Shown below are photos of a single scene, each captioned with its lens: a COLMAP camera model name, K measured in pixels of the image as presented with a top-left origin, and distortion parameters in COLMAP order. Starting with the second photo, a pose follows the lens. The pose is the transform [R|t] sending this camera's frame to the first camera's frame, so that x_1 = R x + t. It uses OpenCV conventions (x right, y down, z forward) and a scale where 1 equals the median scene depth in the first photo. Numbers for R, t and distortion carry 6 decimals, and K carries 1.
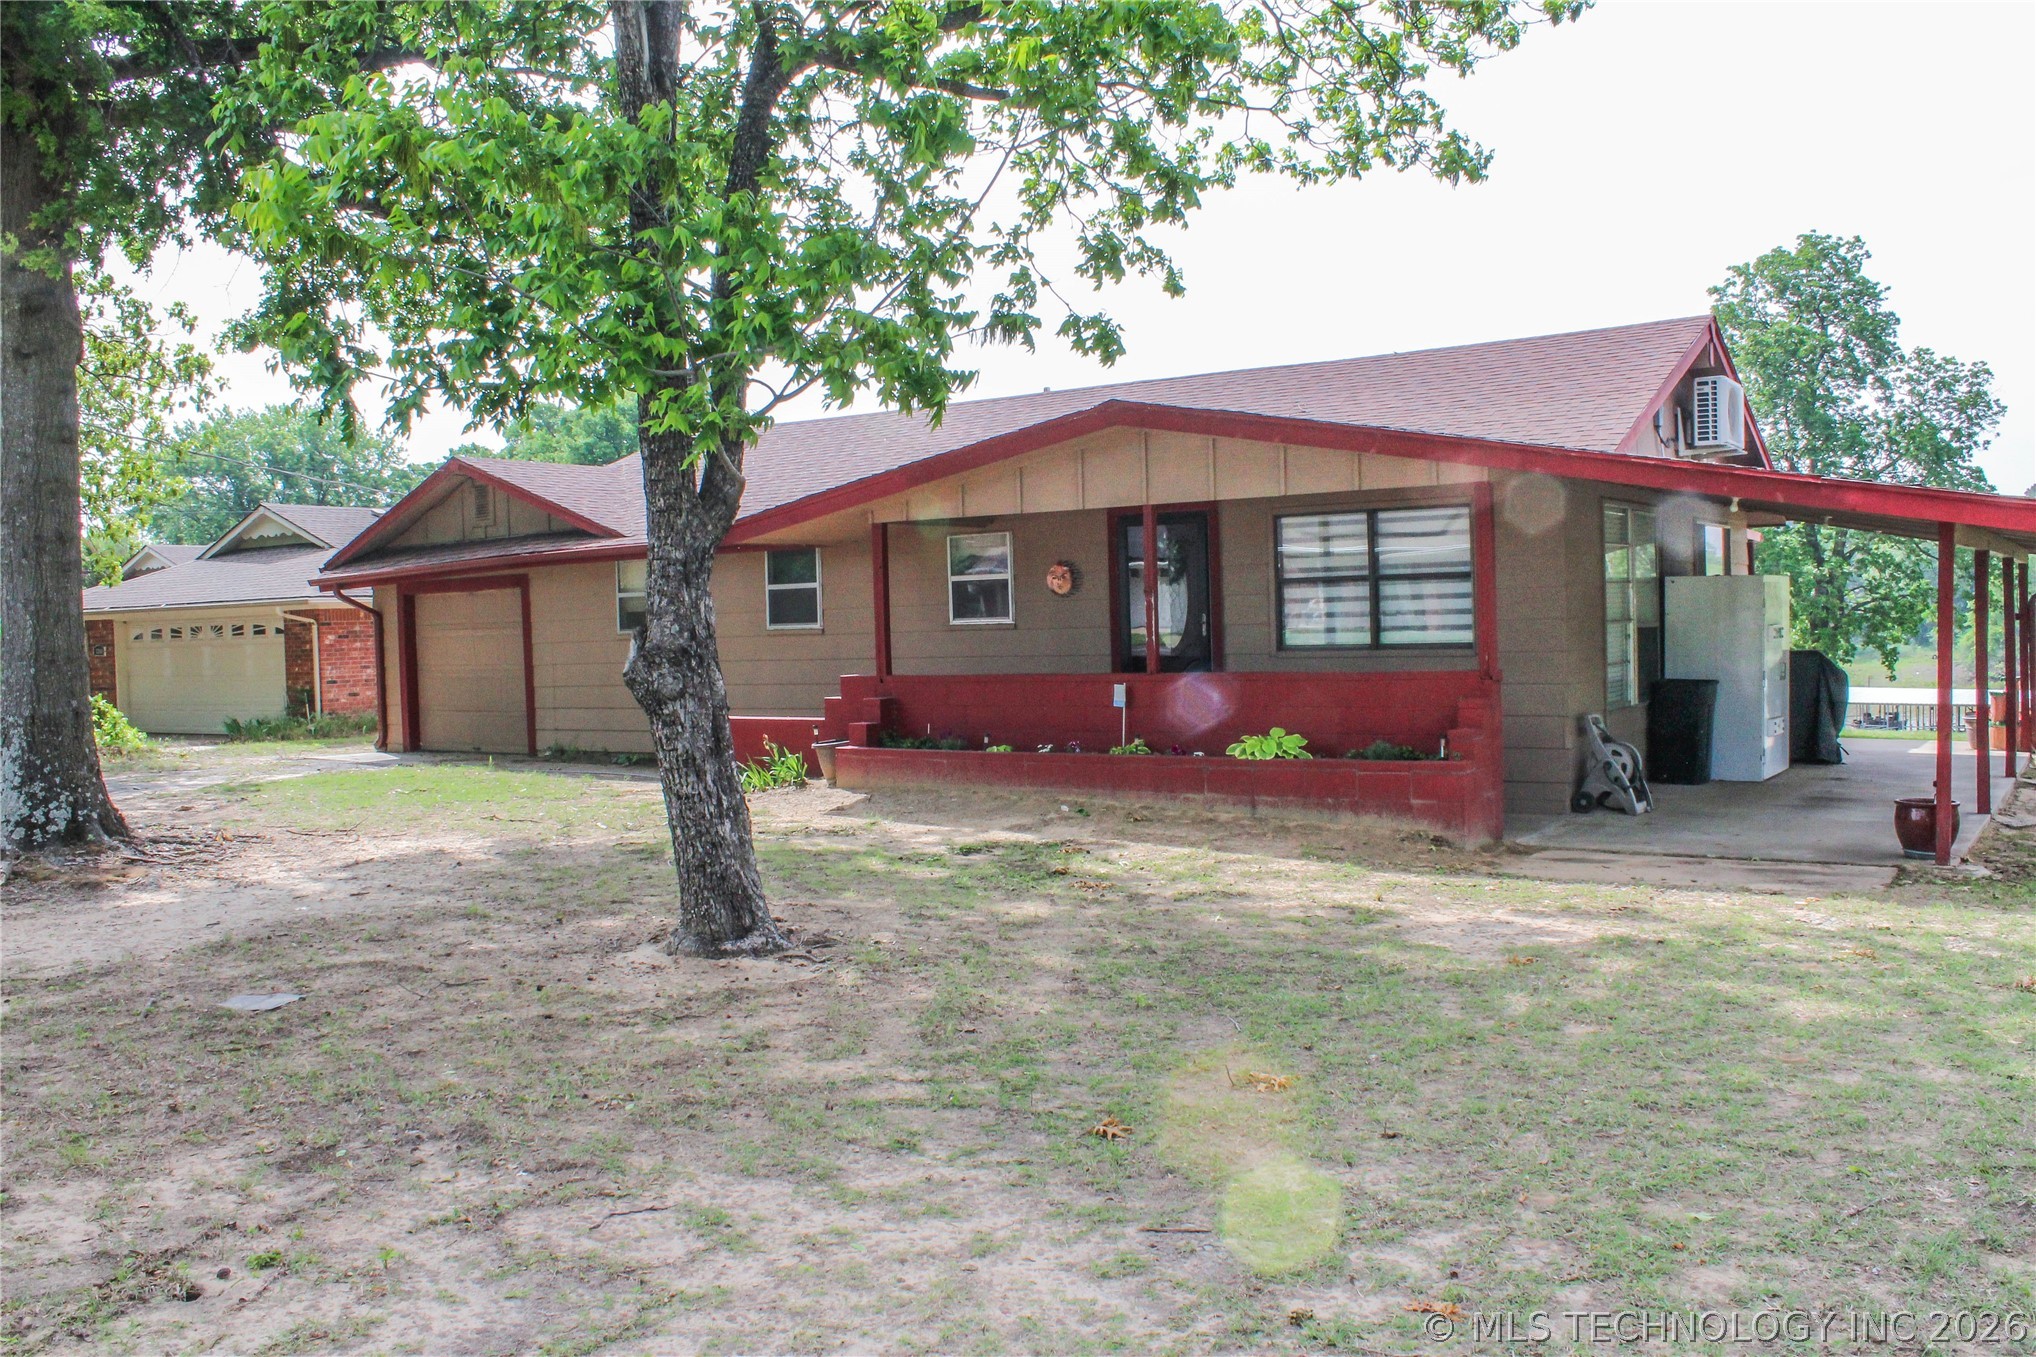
lens RADIAL K [[1702.9, 0, 1016.3], [0, 1702.9, 708.5], [0, 0, 1]] dist [-0.179662, 0.186312]
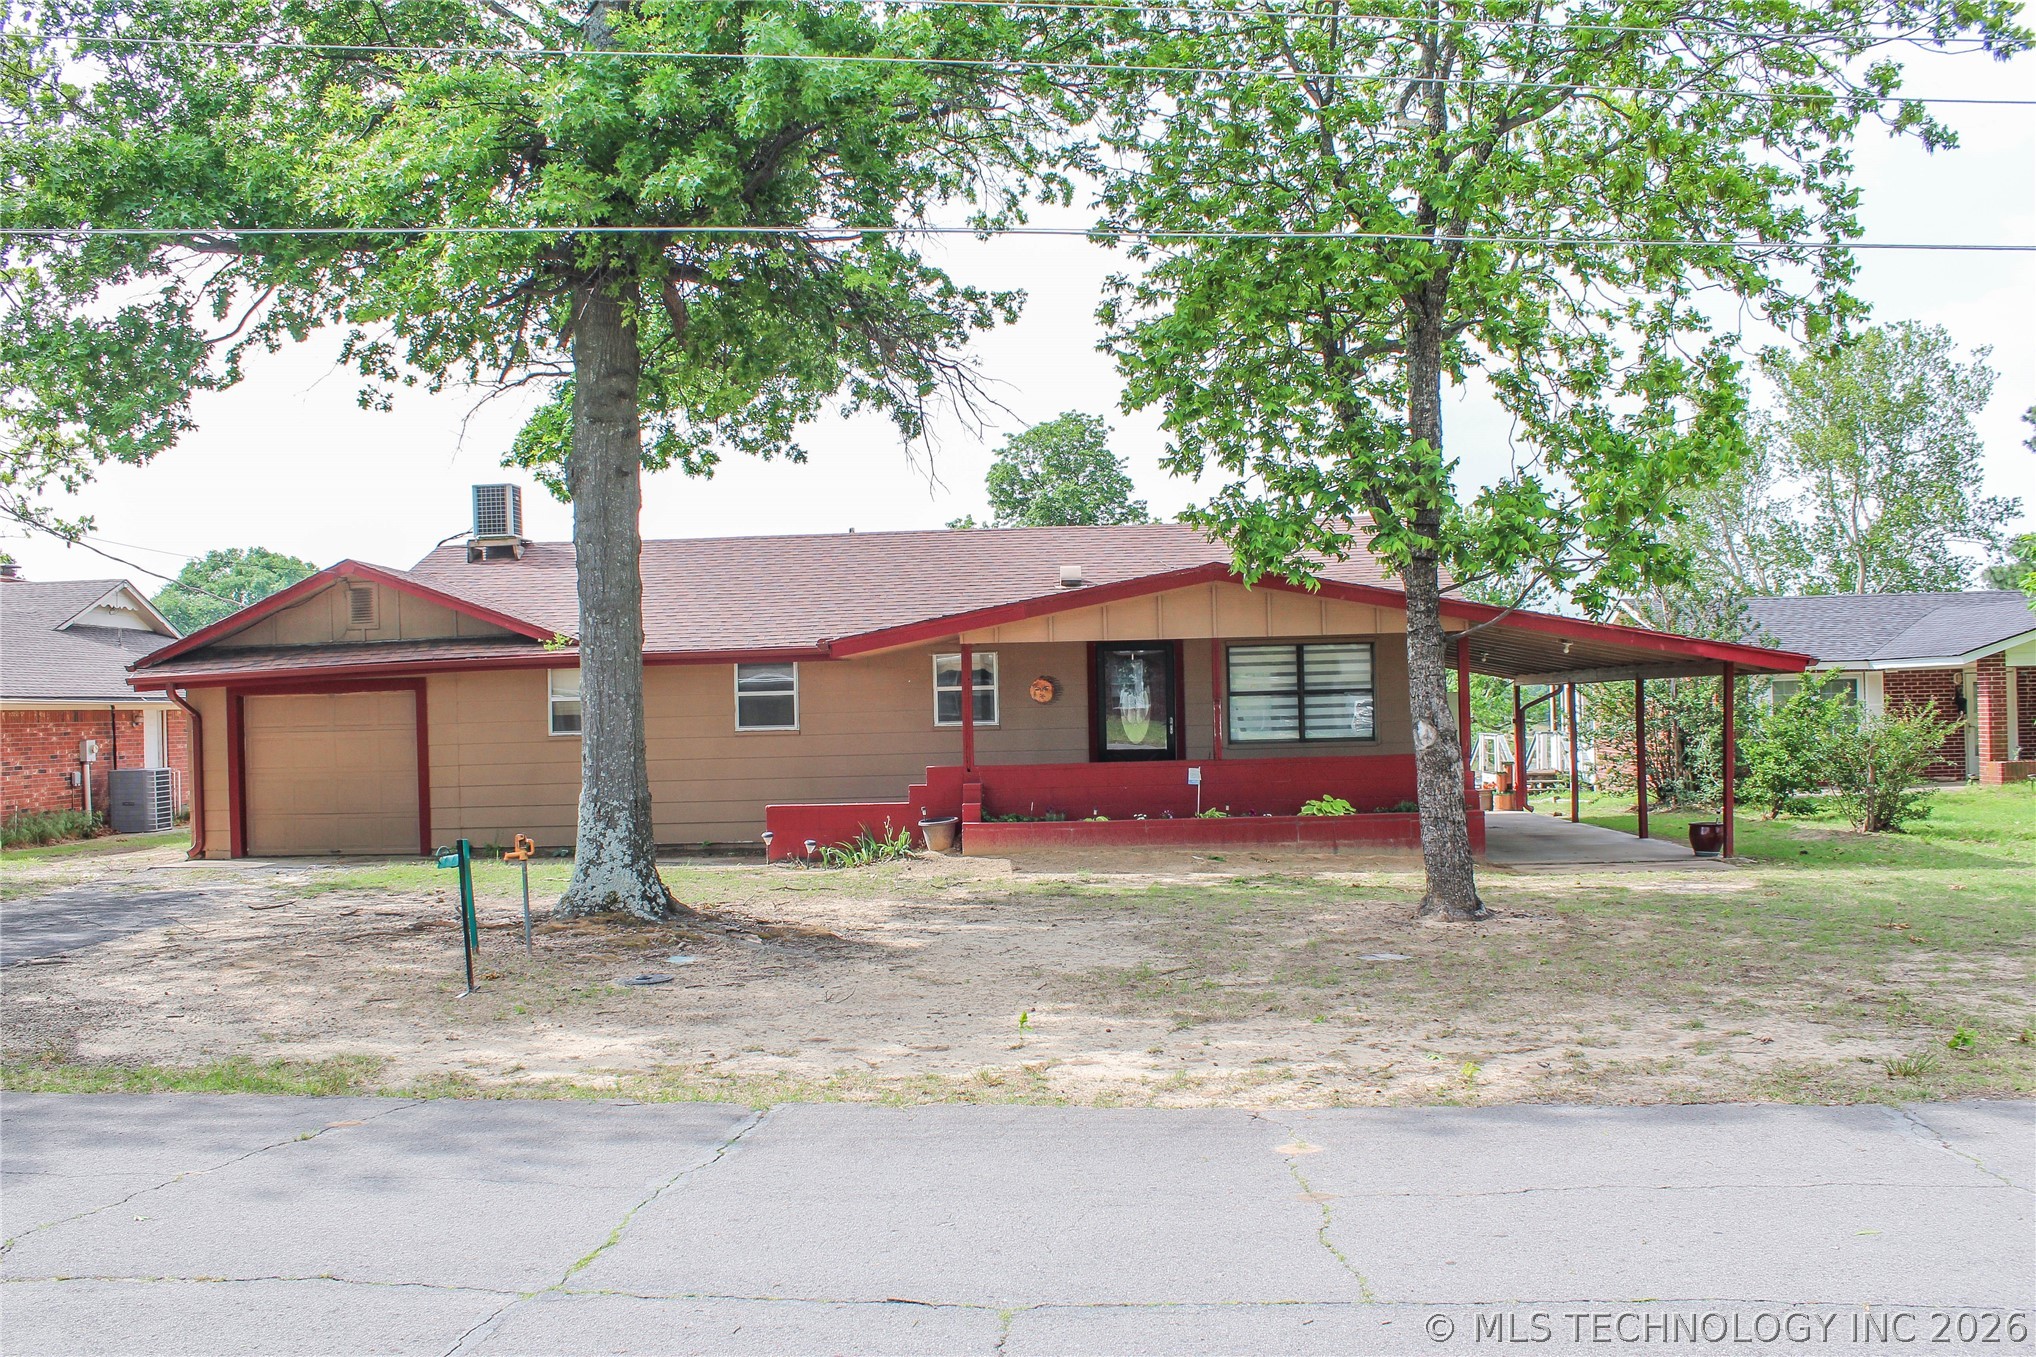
lens RADIAL K [[1715.8, 0, 991.6], [0, 1715.8, 685.6], [0, 0, 1]] dist [-0.167405, 0.175179]
pose [[0.850182, 0.013179, 0.526324, -0.630997], [0.028756, 0.997032, -0.071414, 0.010308], [-0.525703, 0.075850, 0.847280, -0.067830]]
